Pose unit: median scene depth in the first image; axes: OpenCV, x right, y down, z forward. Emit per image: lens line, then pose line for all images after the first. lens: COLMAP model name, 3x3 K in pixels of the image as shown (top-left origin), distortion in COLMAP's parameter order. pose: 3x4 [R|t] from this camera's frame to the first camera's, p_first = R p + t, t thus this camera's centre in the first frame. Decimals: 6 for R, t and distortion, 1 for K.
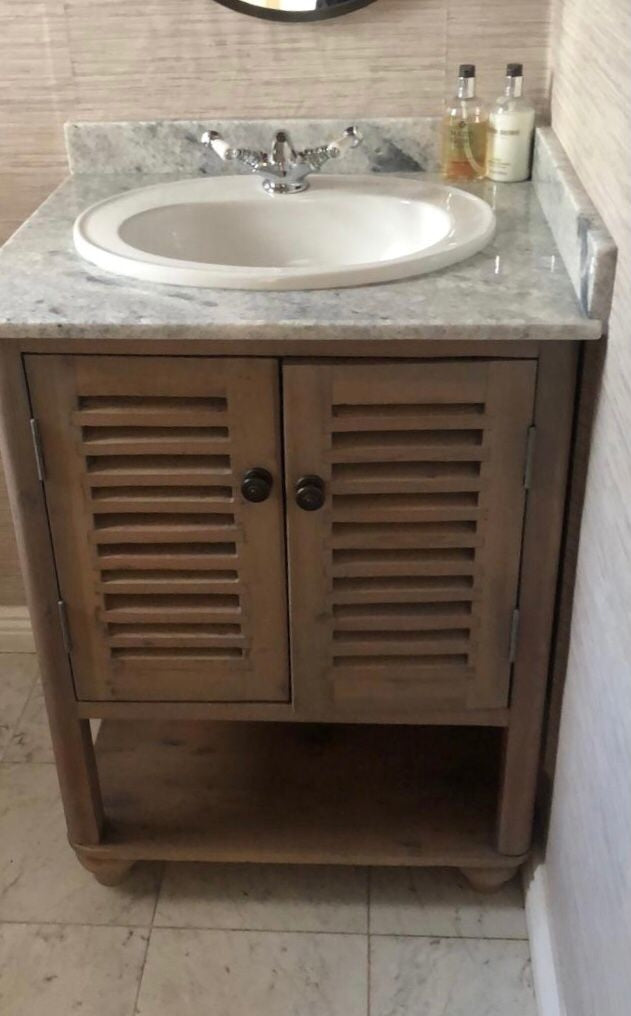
lens RADIAL K [[1181.5, 0, 301.6], [0, 1181.5, 507.6], [0, 0, 1]] dist [0.201468, -0.755157]
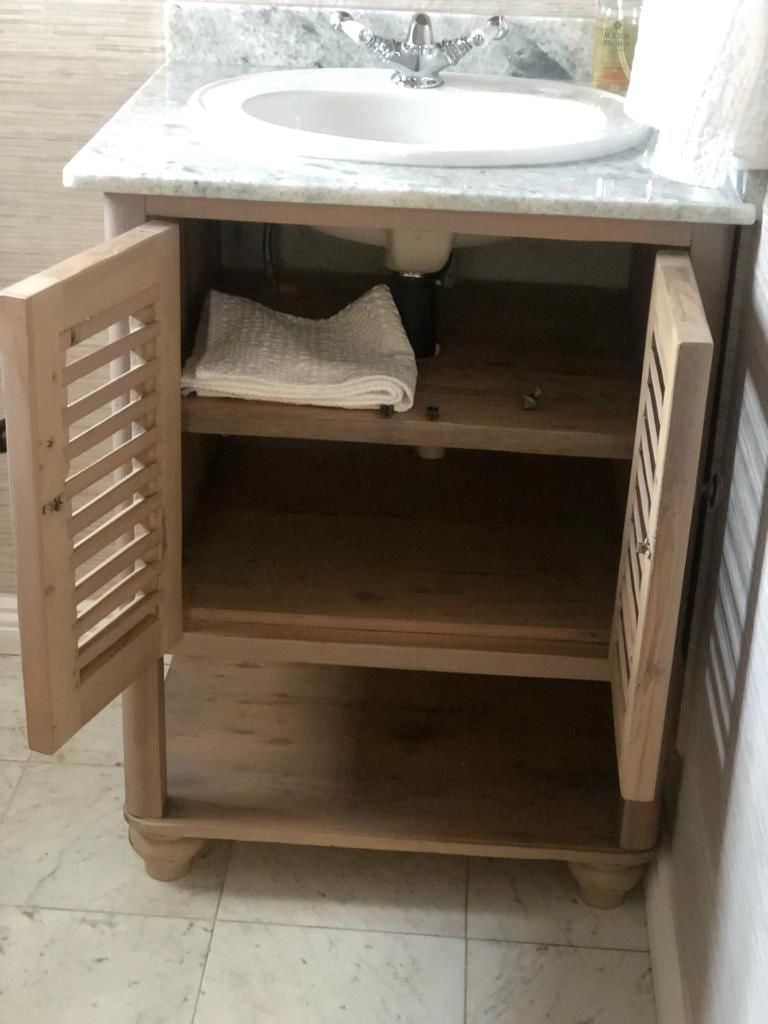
lens RADIAL K [[1634.6, 0, 384.0], [0, 1634.6, 512.0], [0, 0, 1]] dist [0.017918, 0.109390]
pose [[0.998470, 0.054140, 0.011248, -0.034105], [-0.053547, 0.997431, -0.047581, 0.110041], [-0.013795, 0.046906, 0.998804, -0.203257]]
